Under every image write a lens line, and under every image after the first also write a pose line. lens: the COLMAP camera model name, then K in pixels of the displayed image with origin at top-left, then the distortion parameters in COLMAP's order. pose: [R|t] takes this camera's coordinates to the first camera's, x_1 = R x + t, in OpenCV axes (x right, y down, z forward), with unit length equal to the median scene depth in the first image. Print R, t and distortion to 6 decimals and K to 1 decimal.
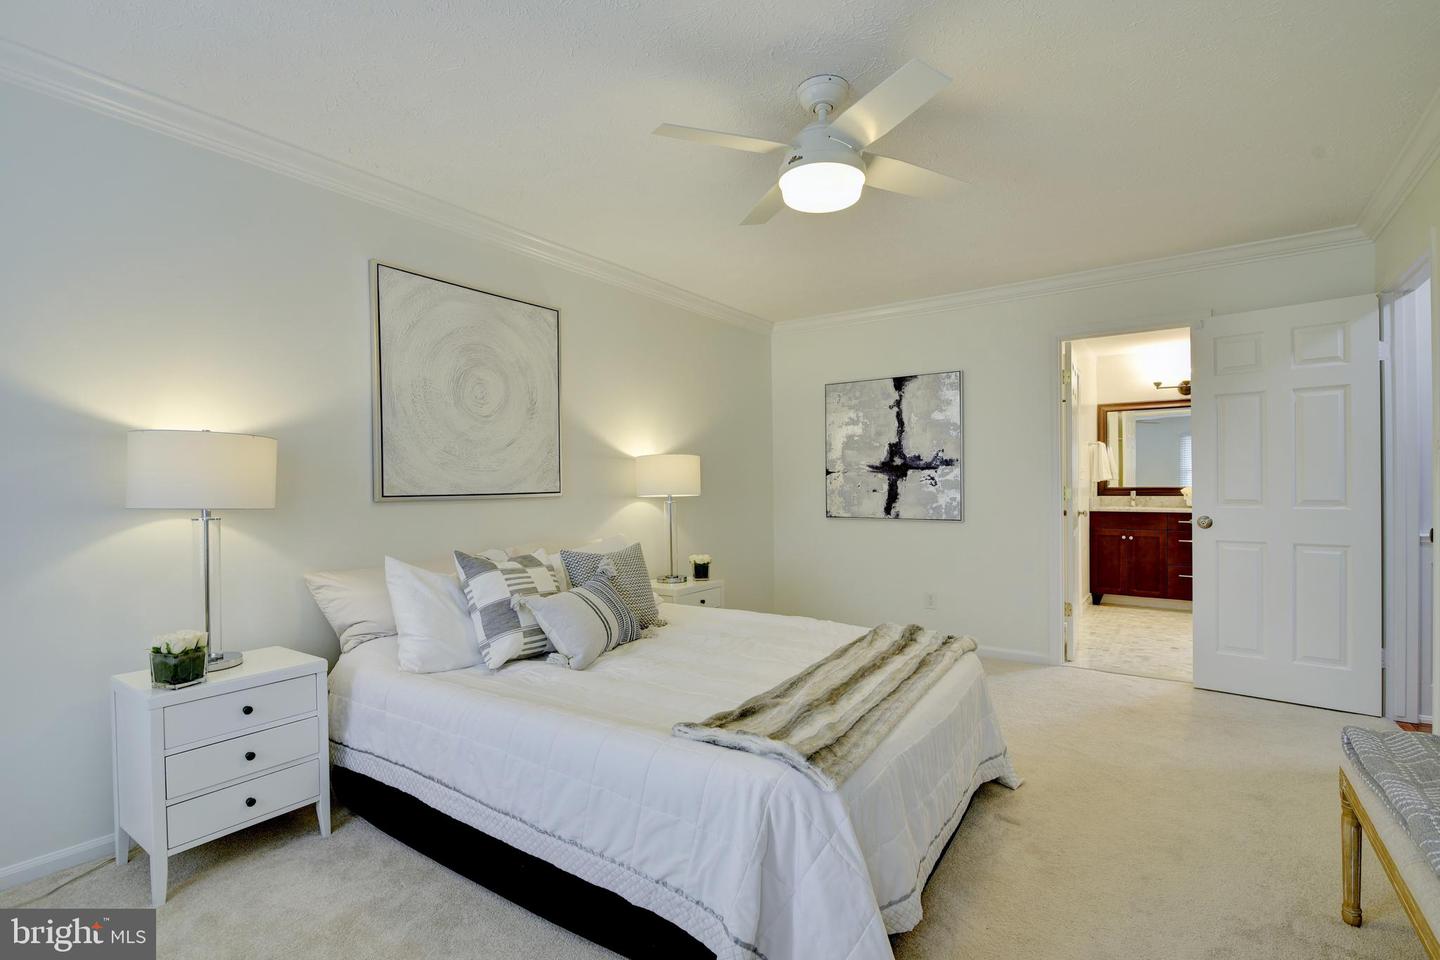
lens RADIAL K [[661.7, 0, 722.1], [0, 661.7, 487.7], [0, 0, 1]] dist [-0.020872, 0.000300]
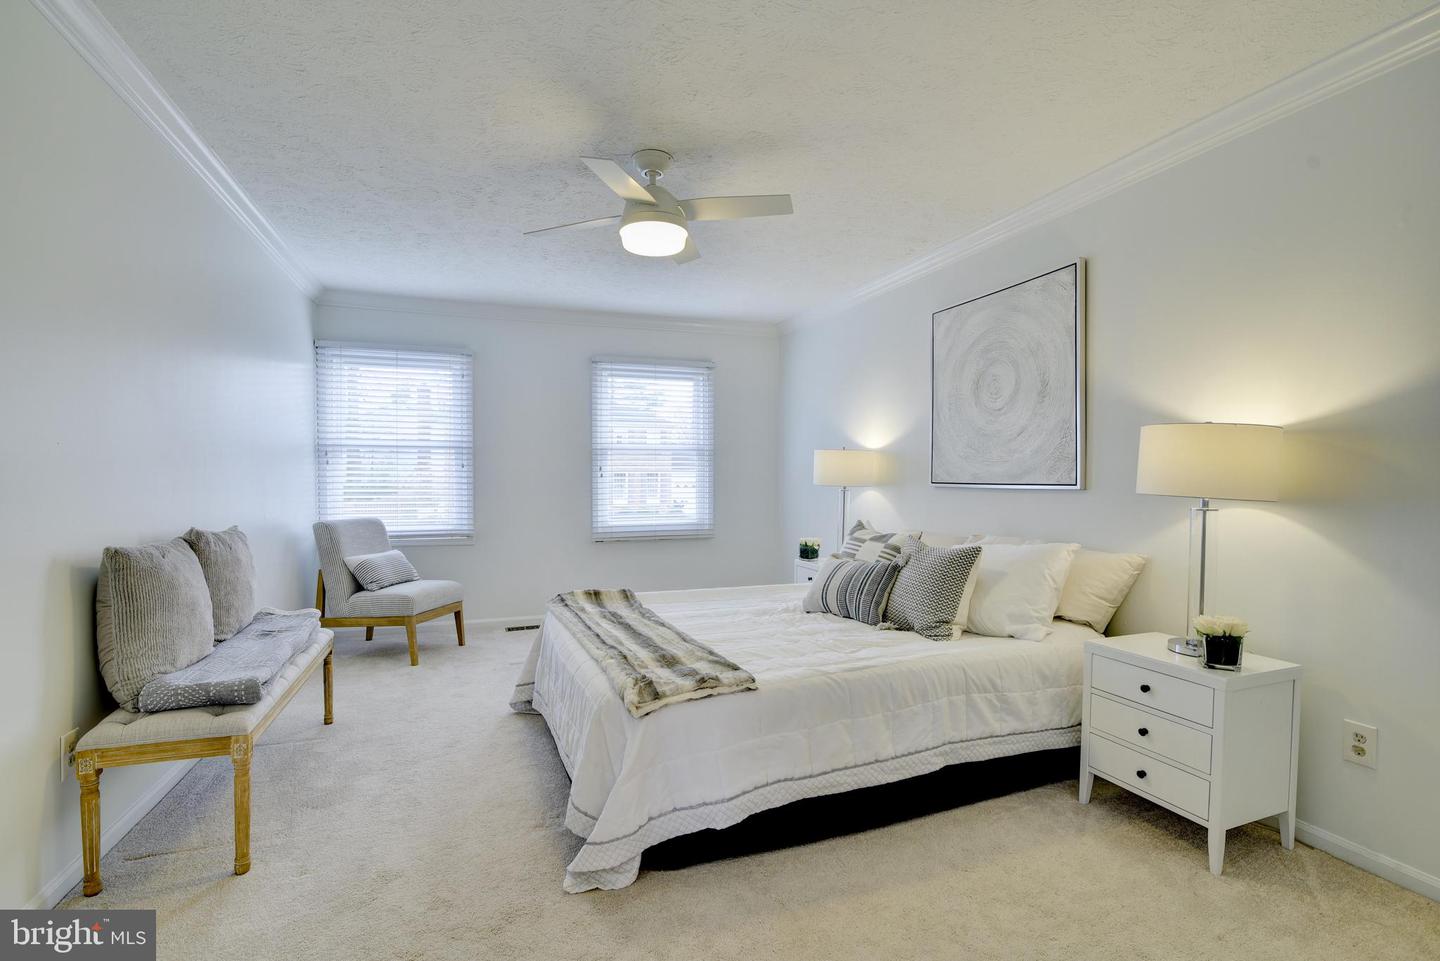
lens RADIAL K [[661.7, 0, 722.1], [0, 661.7, 488.2], [0, 0, 1]] dist [-0.020872, 0.000300]
pose [[-0.577427, 0.014218, -0.816319, 0.750148], [-0.012640, 0.999573, 0.026351, -0.005863], [0.816345, 0.025534, -0.577001, 1.250853]]
